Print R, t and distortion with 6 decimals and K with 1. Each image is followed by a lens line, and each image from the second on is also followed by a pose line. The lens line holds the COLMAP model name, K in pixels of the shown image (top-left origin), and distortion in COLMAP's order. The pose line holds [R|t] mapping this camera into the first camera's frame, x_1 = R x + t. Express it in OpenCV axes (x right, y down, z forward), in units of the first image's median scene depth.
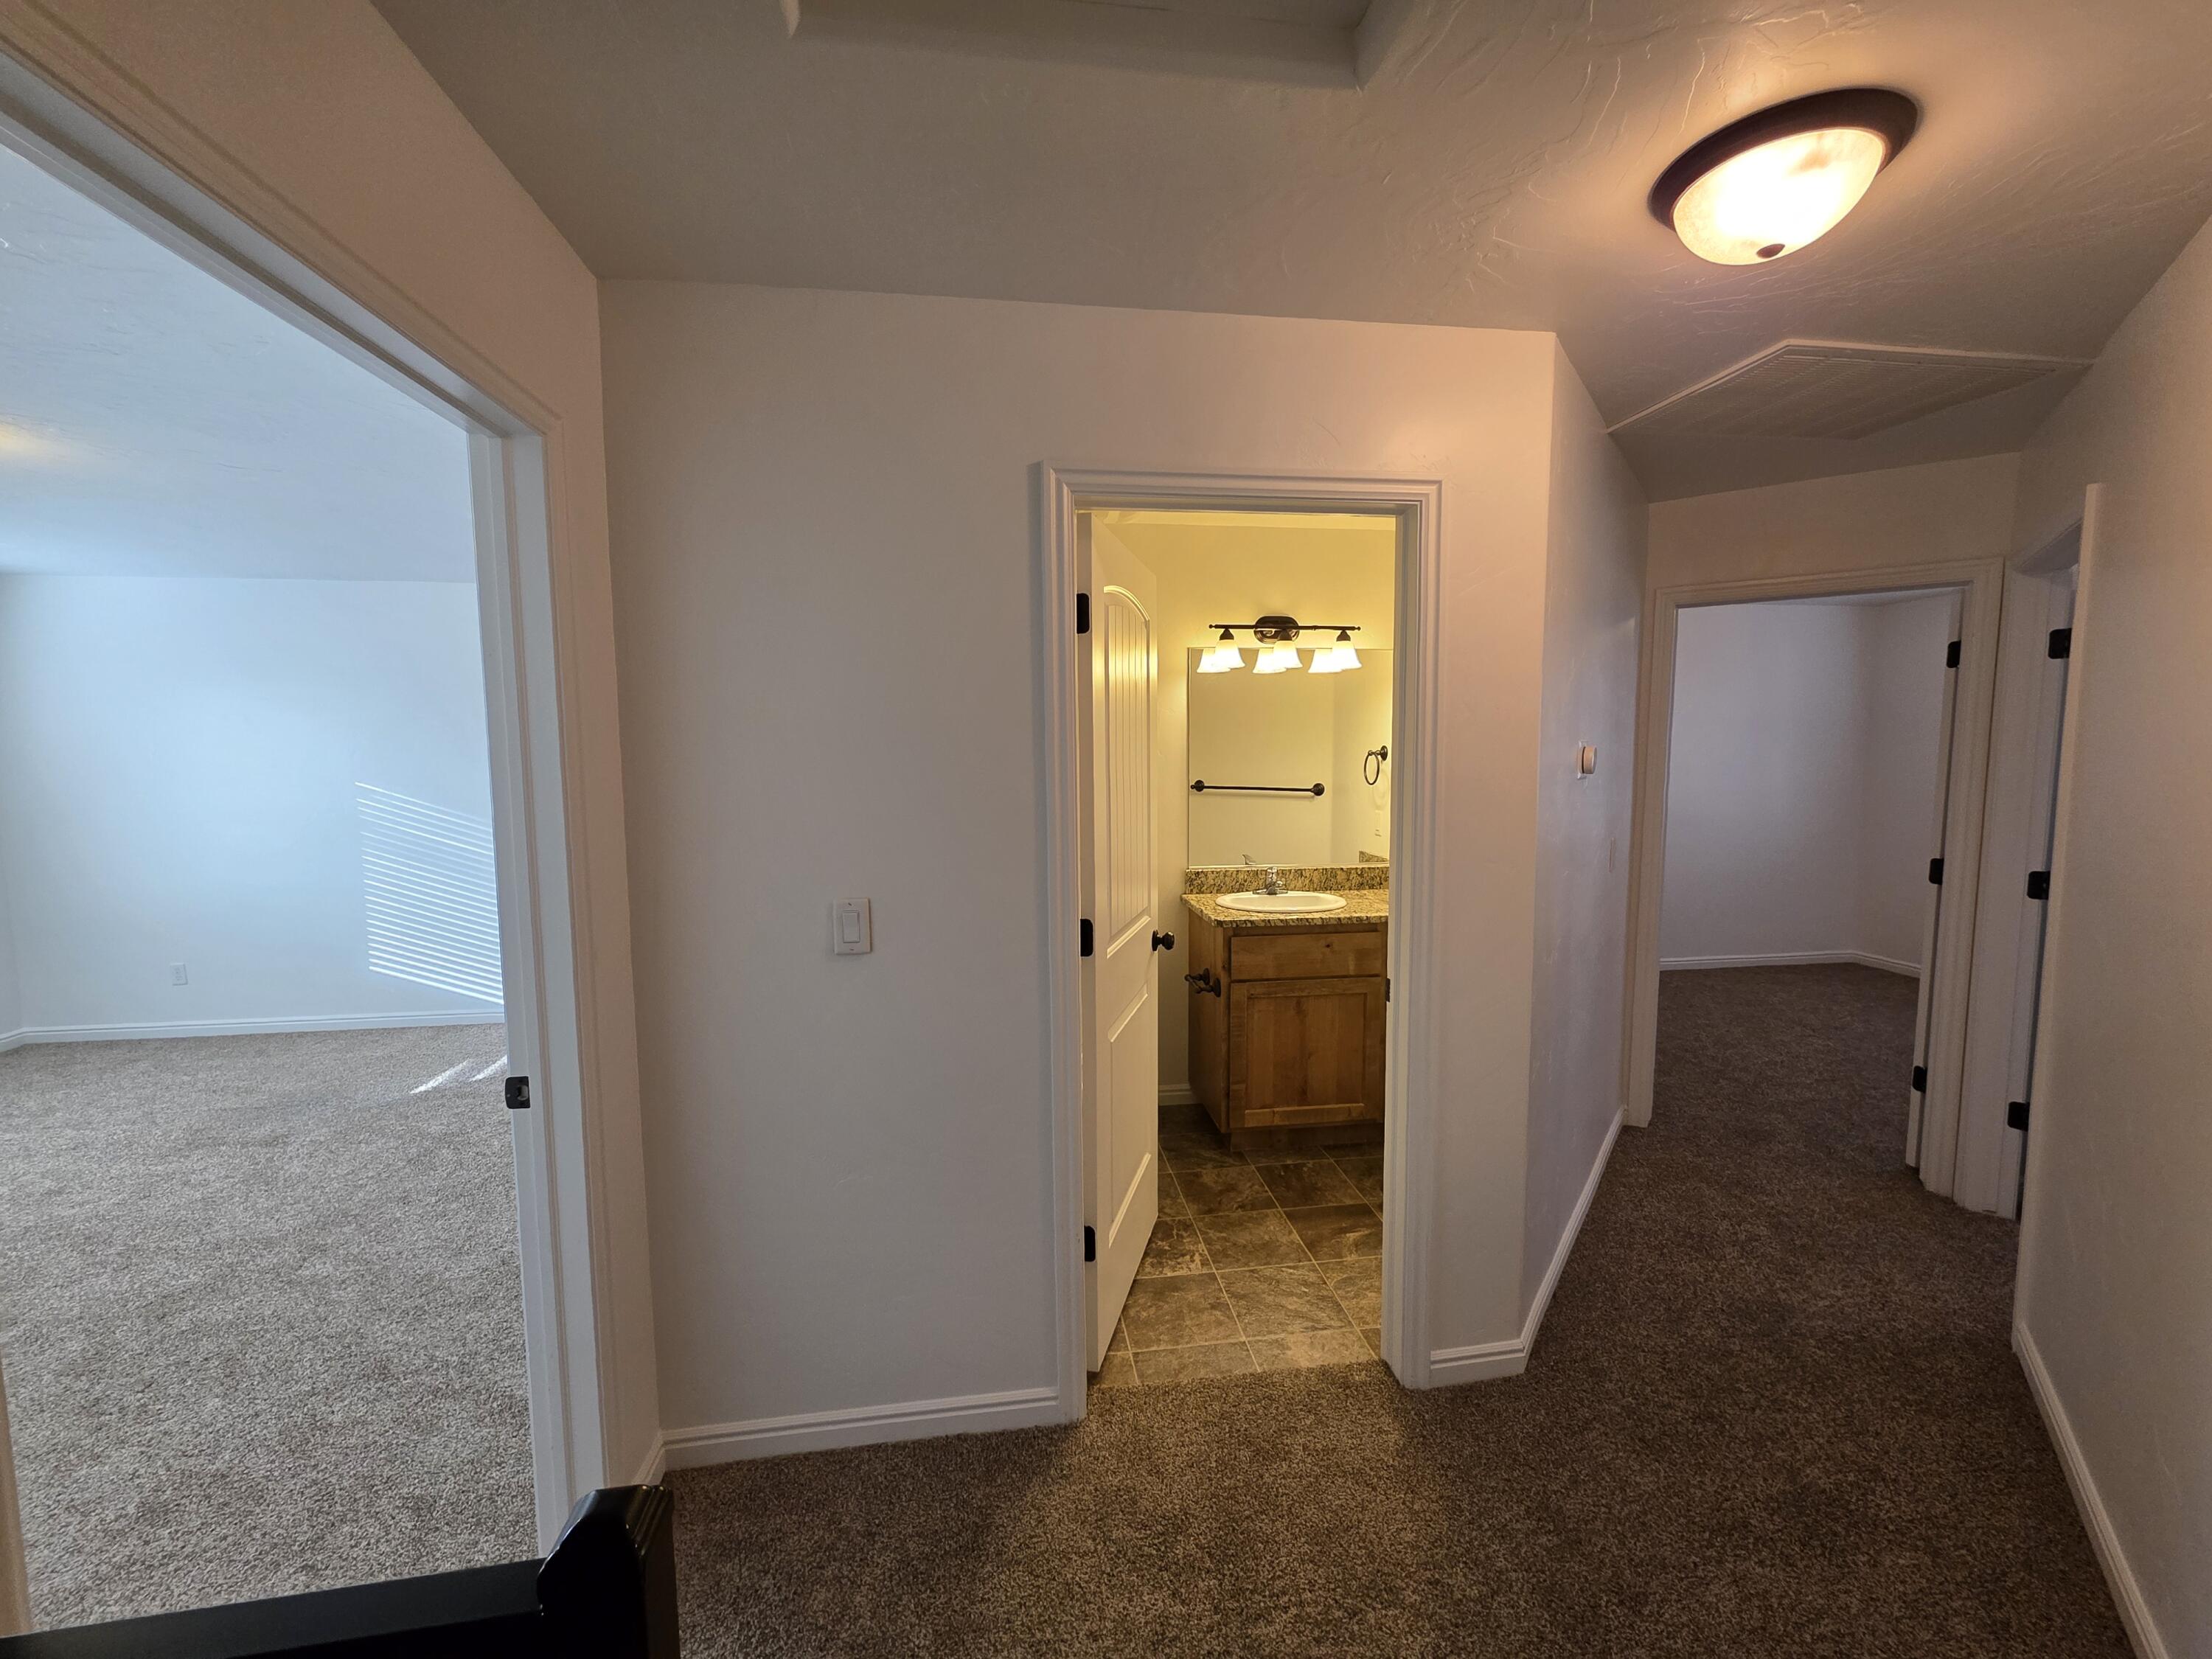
lens RADIAL K [[881.2, 0, 1111.2], [0, 881.2, 827.8], [0, 0, 1]] dist [-0.003678, 0.000154]
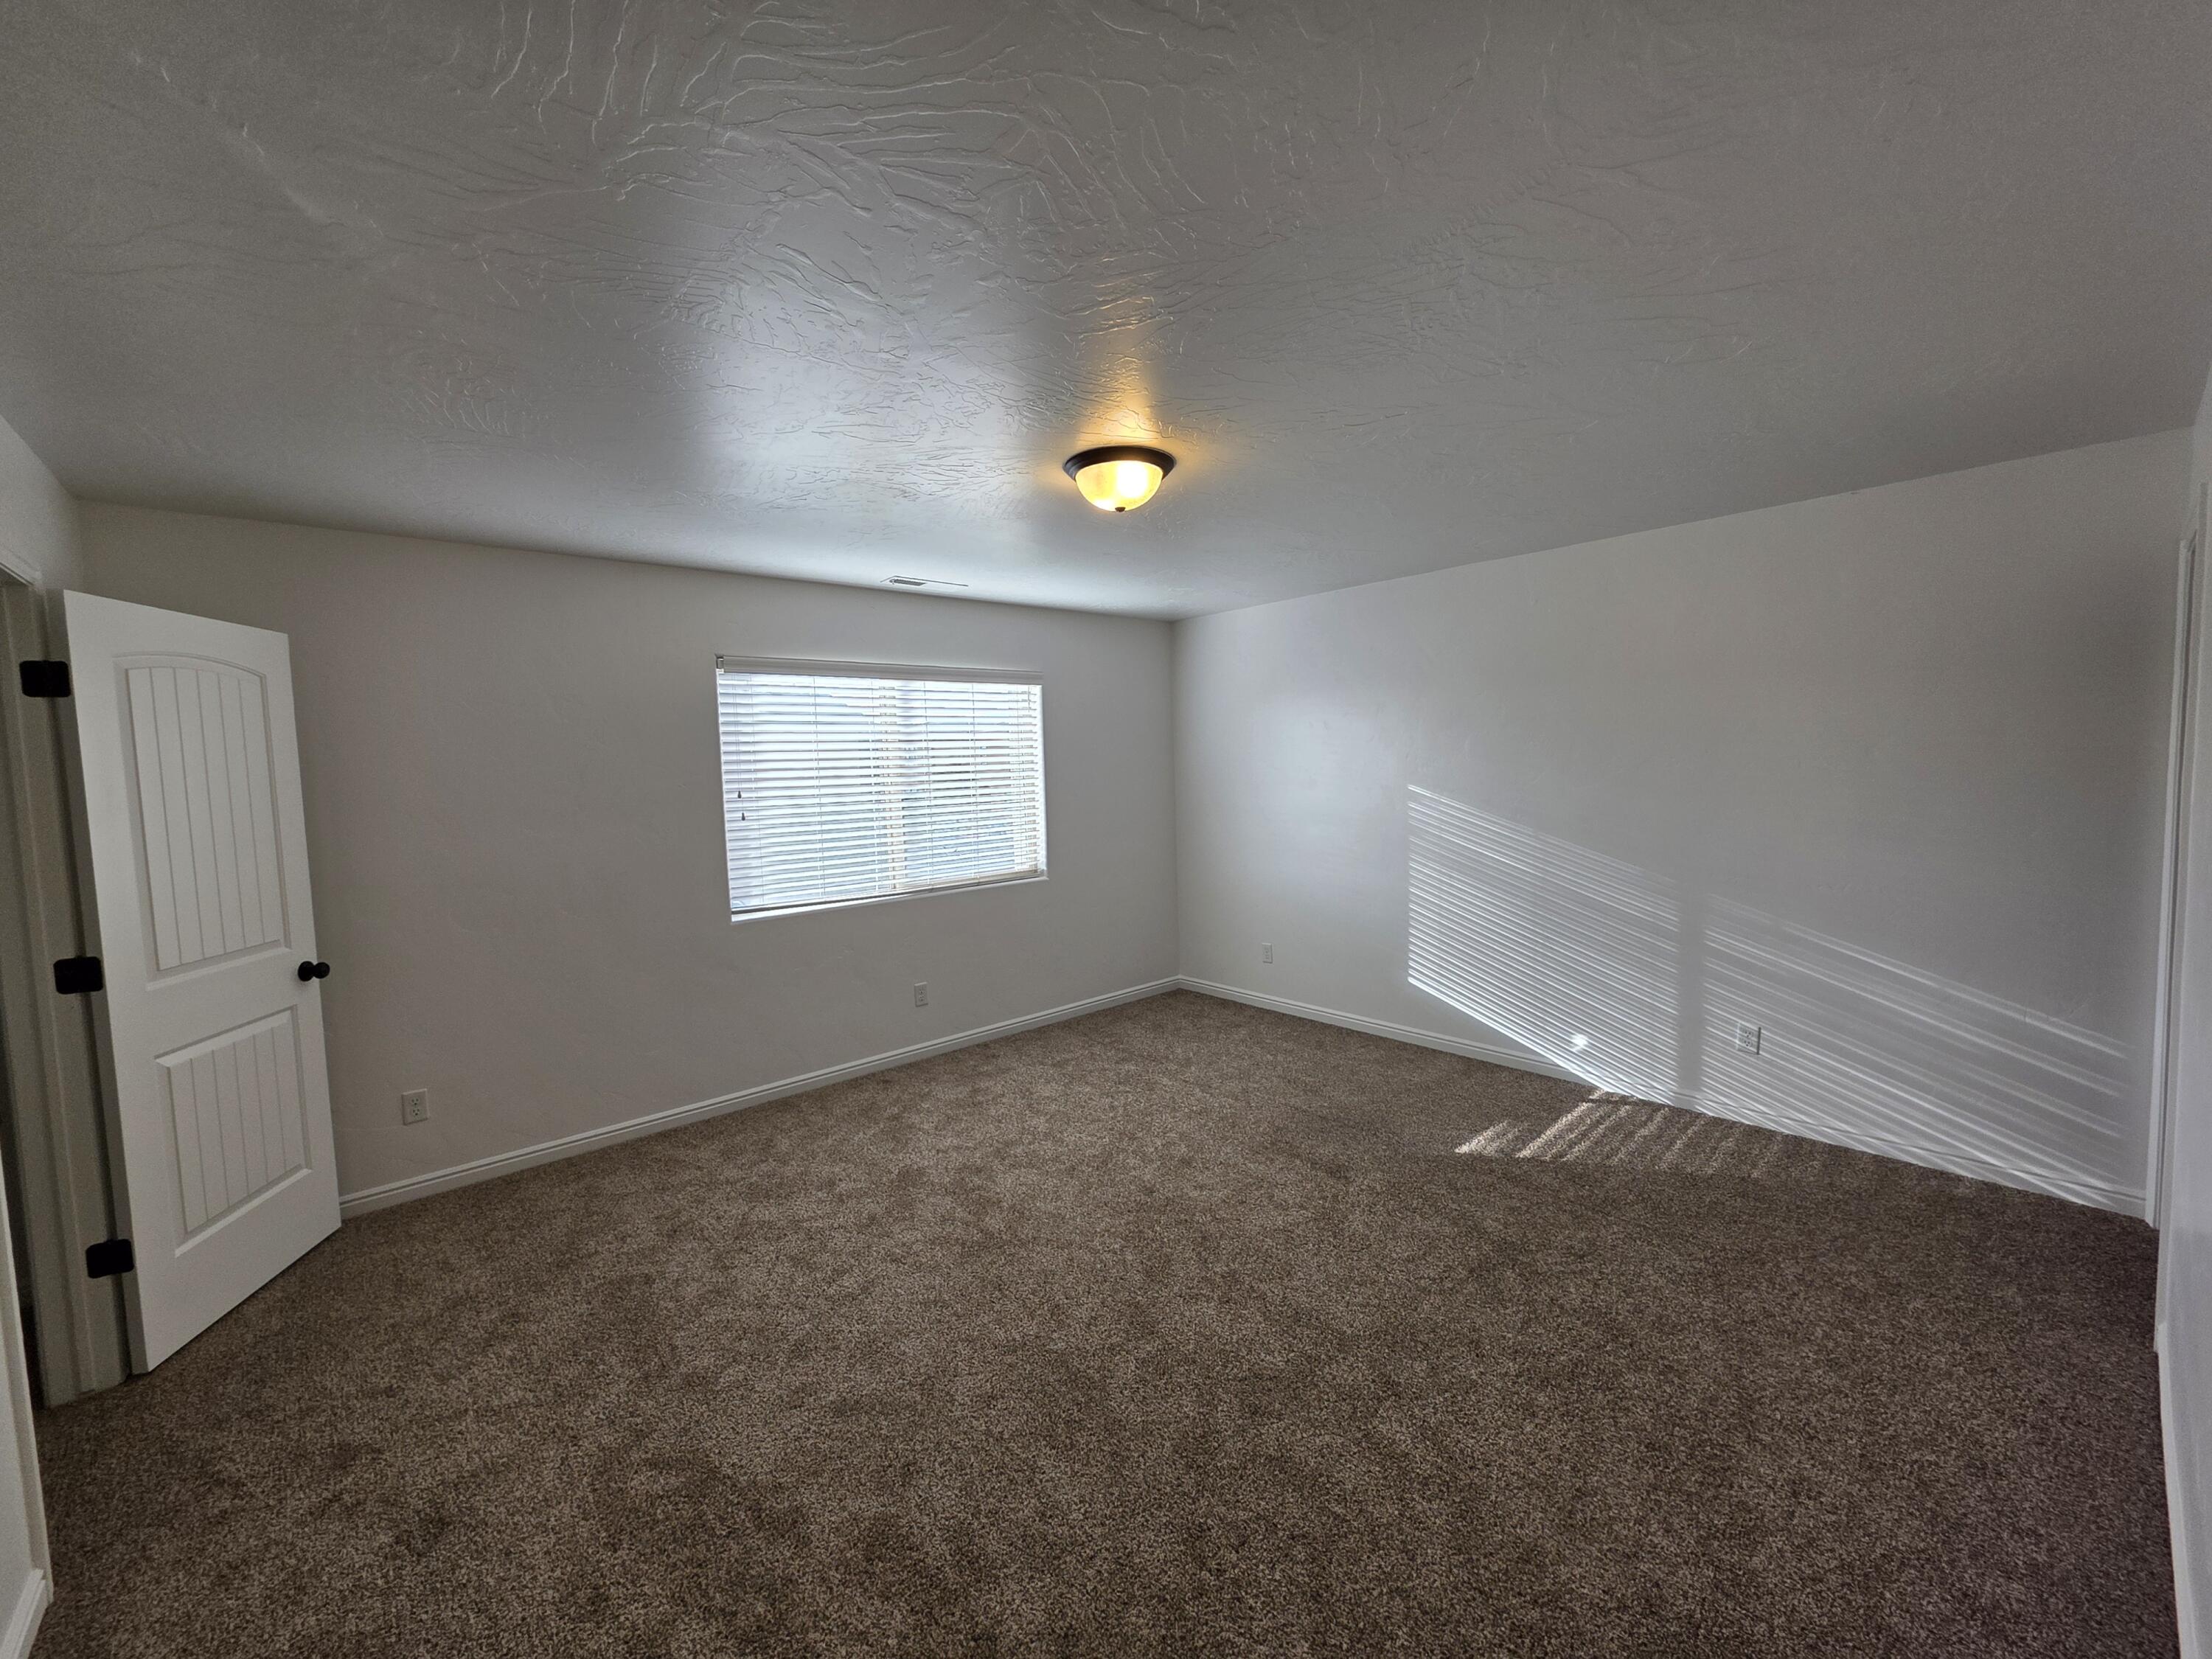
lens RADIAL K [[888.6, 0, 1107.0], [0, 888.6, 828.4], [0, 0, 1]] dist [-0.001714, -0.000108]
pose [[0.551084, 0.051074, -0.832886, -0.315956], [-0.047063, 0.998439, 0.030086, -0.026941], [0.833122, 0.022618, 0.552627, 0.260749]]
